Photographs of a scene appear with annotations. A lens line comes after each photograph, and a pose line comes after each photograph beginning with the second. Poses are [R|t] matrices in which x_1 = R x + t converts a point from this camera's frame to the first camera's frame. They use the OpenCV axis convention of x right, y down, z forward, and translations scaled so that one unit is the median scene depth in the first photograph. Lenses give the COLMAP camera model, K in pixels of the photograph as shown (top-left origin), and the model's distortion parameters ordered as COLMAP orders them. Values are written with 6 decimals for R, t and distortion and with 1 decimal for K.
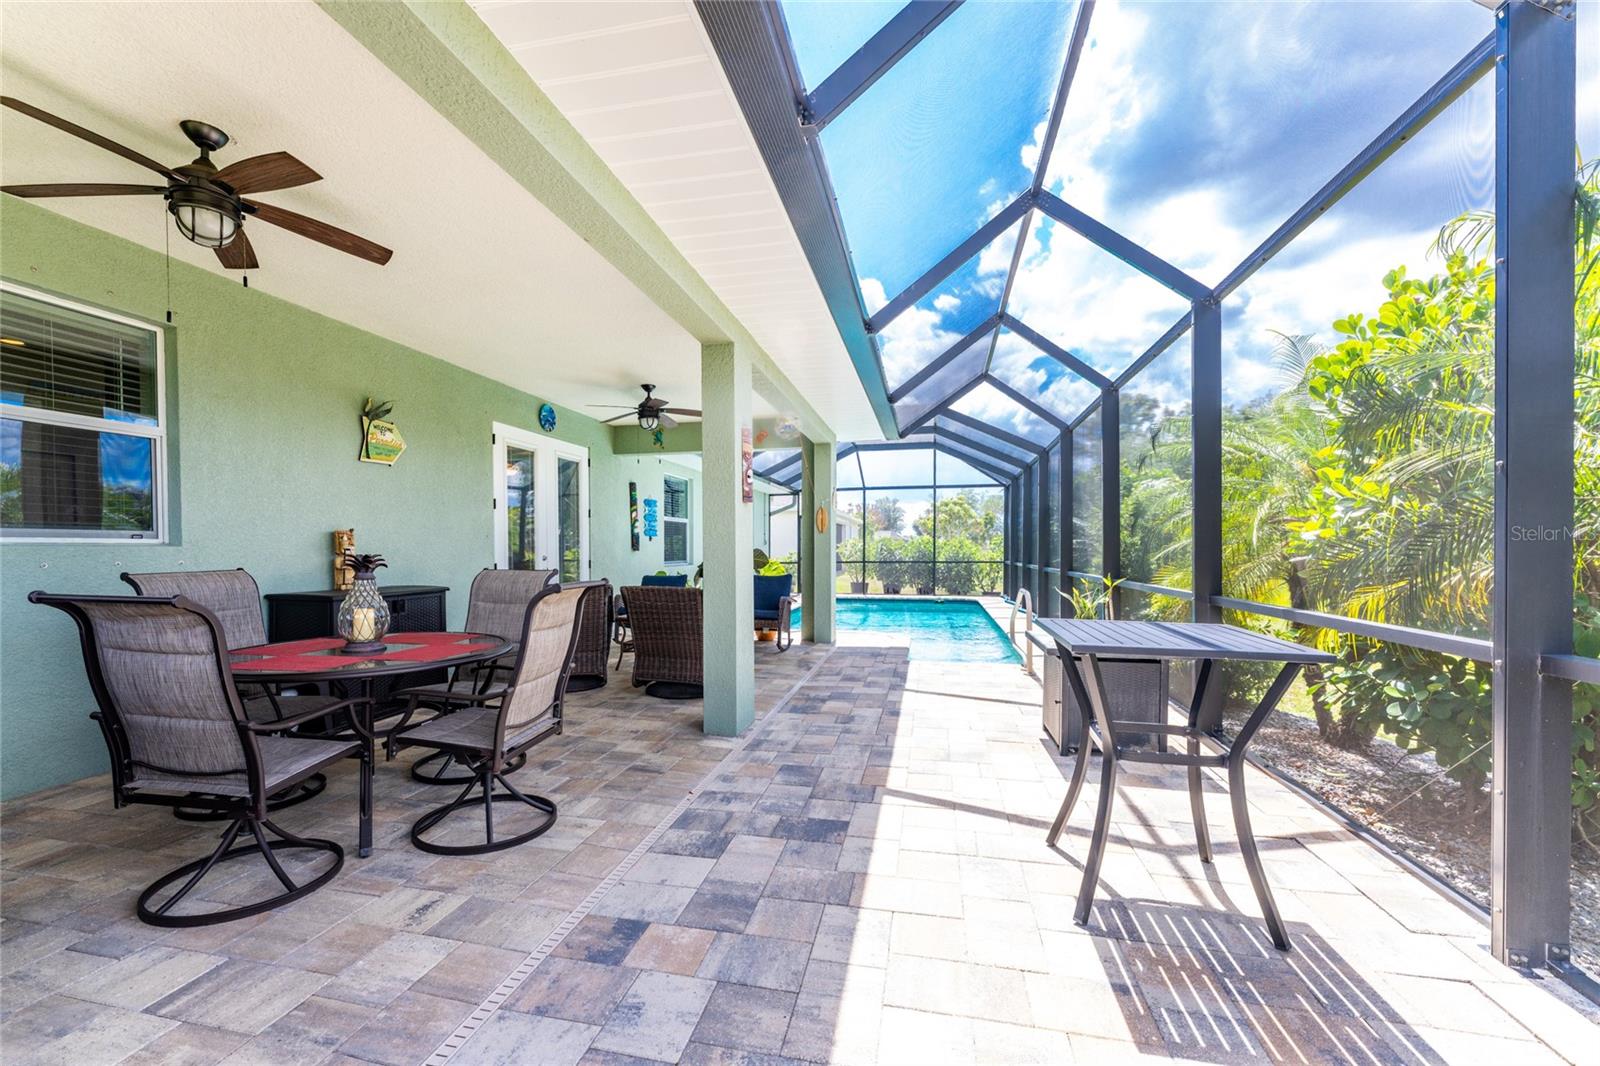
lens RADIAL K [[657.3, 0, 785.2], [0, 657.3, 562.5], [0, 0, 1]] dist [-0.002680, -0.000113]
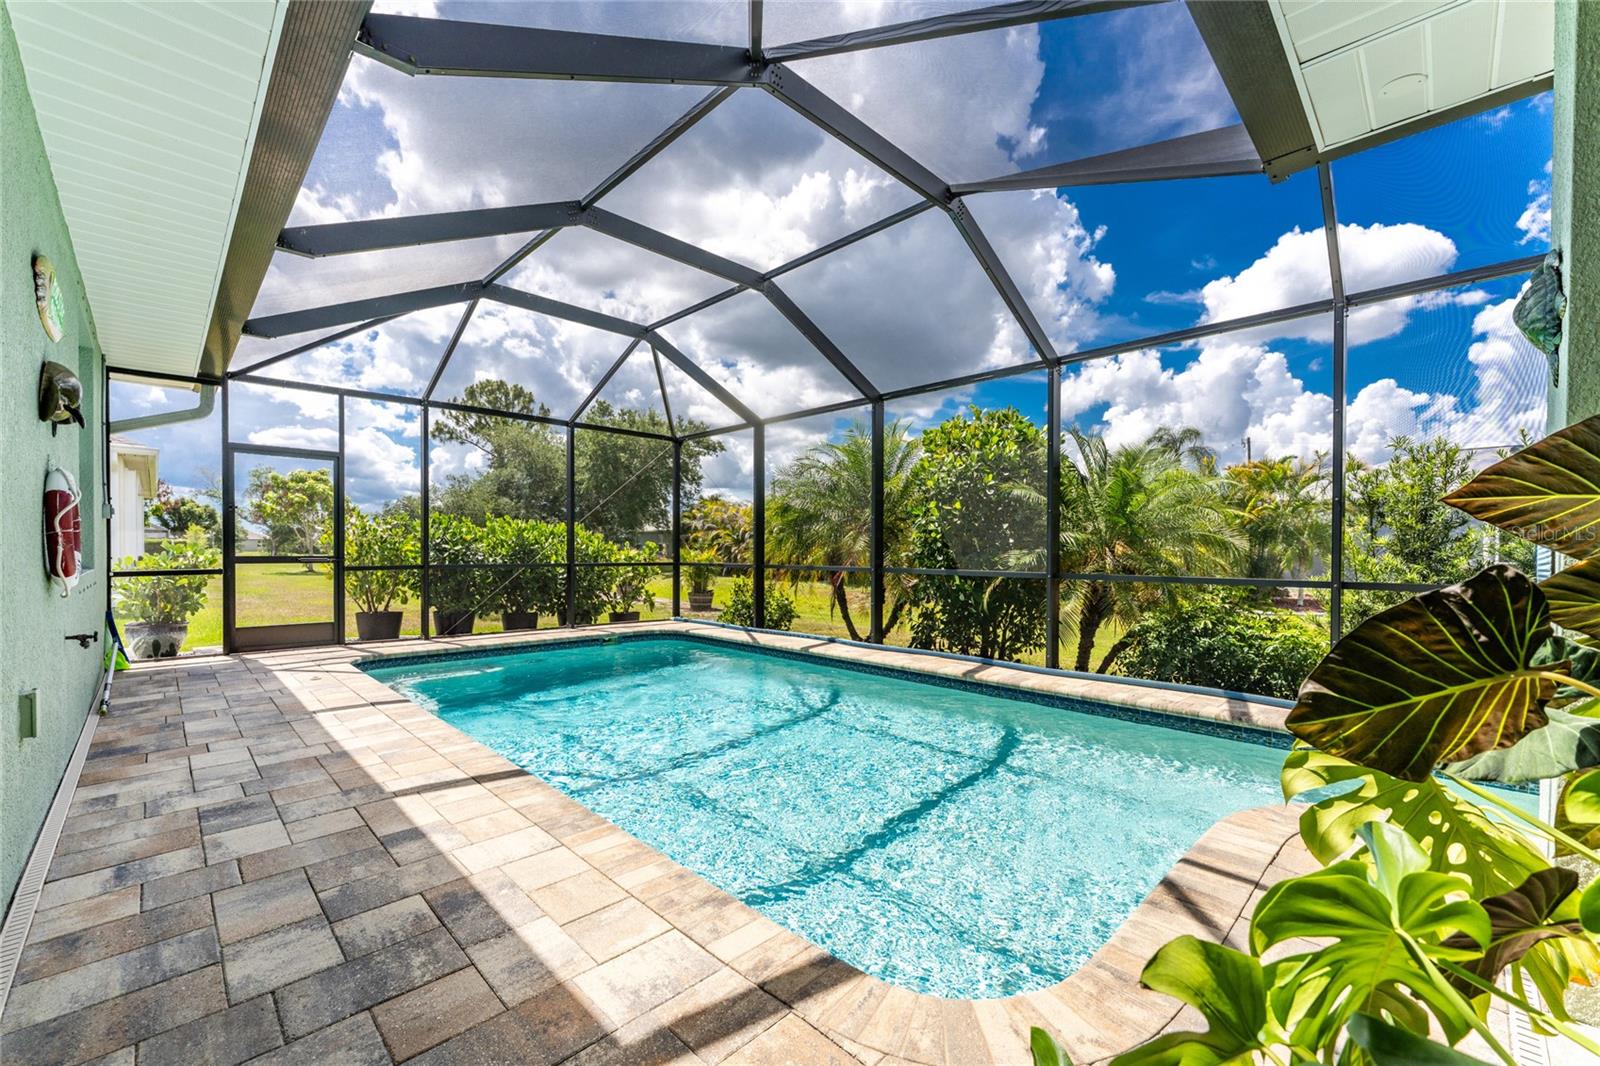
lens RADIAL K [[648.7, 0, 784.5], [0, 648.7, 556.7], [0, 0, 1]] dist [0.001862, 0.000139]
pose [[0.544767, -0.004060, 0.838578, -0.381844], [0.011046, 0.999936, -0.002334, -0.014681], [-0.838515, 0.010535, 0.544777, 1.836612]]
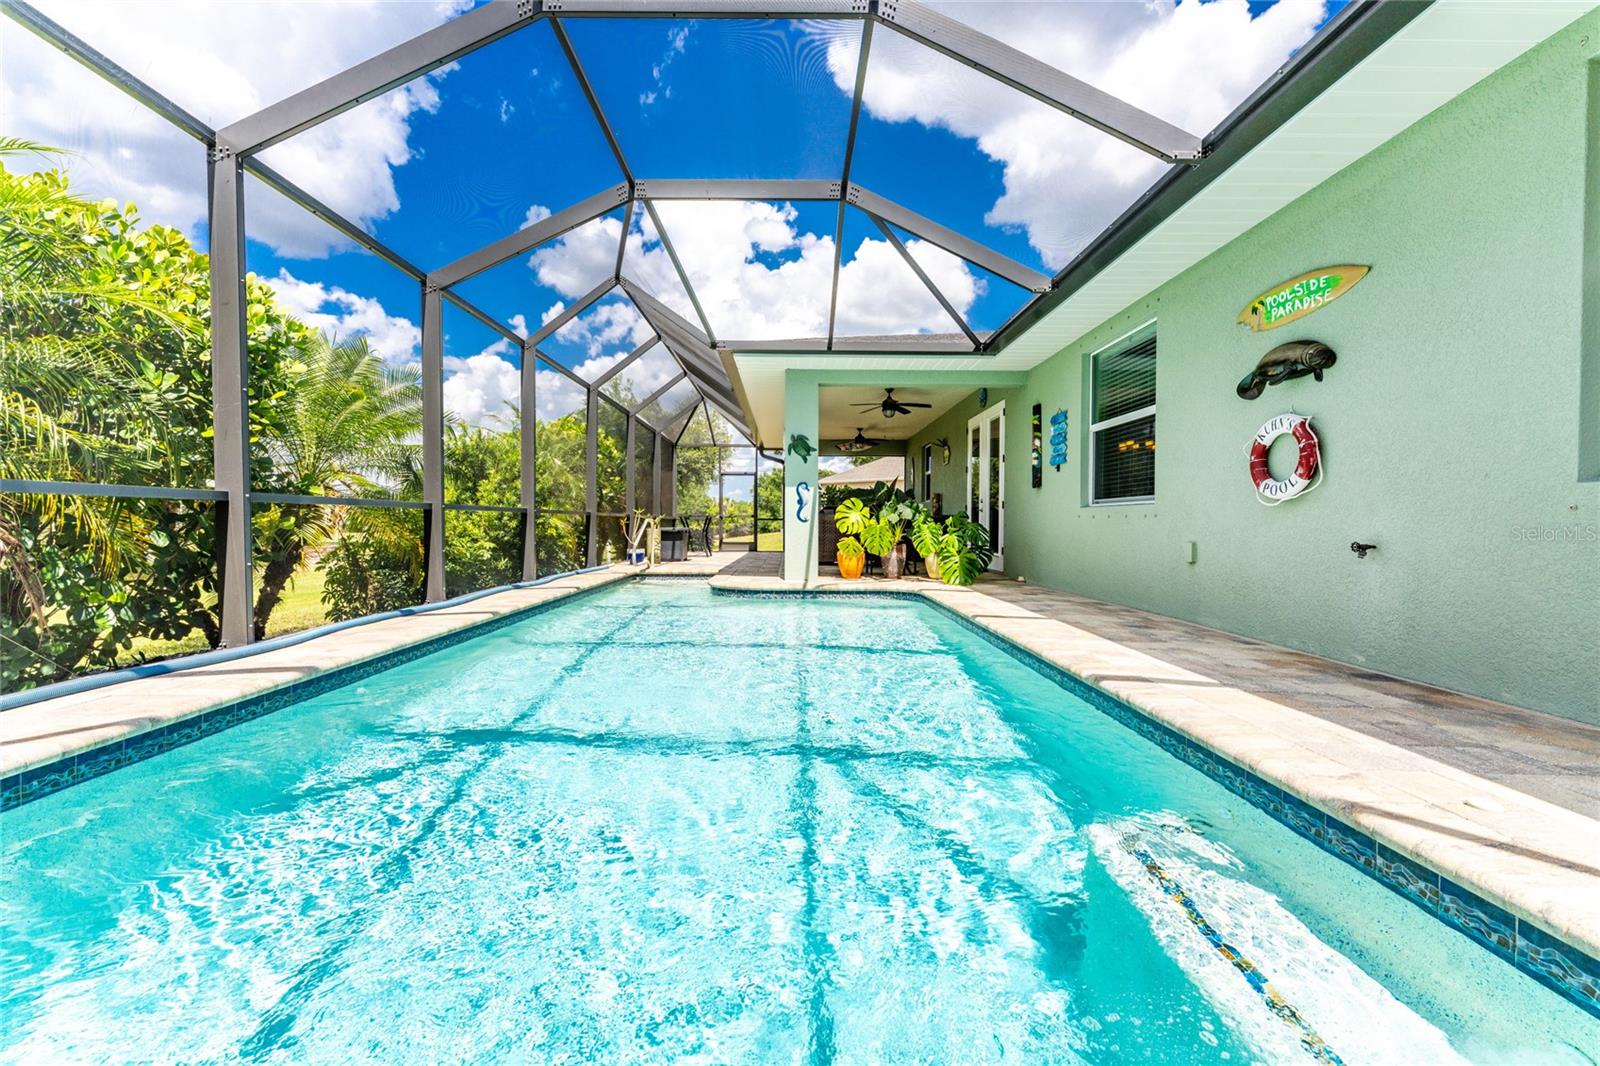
lens RADIAL K [[635.7, 0, 800.0], [0, 635.7, 533.0], [0, 0, 1]] dist [0.000182, 0.000267]
pose [[-0.971262, 0.002173, -0.238002, 0.462079], [-0.006453, 0.999350, 0.035460, 0.021502], [0.237924, 0.035976, -0.970617, 3.202494]]
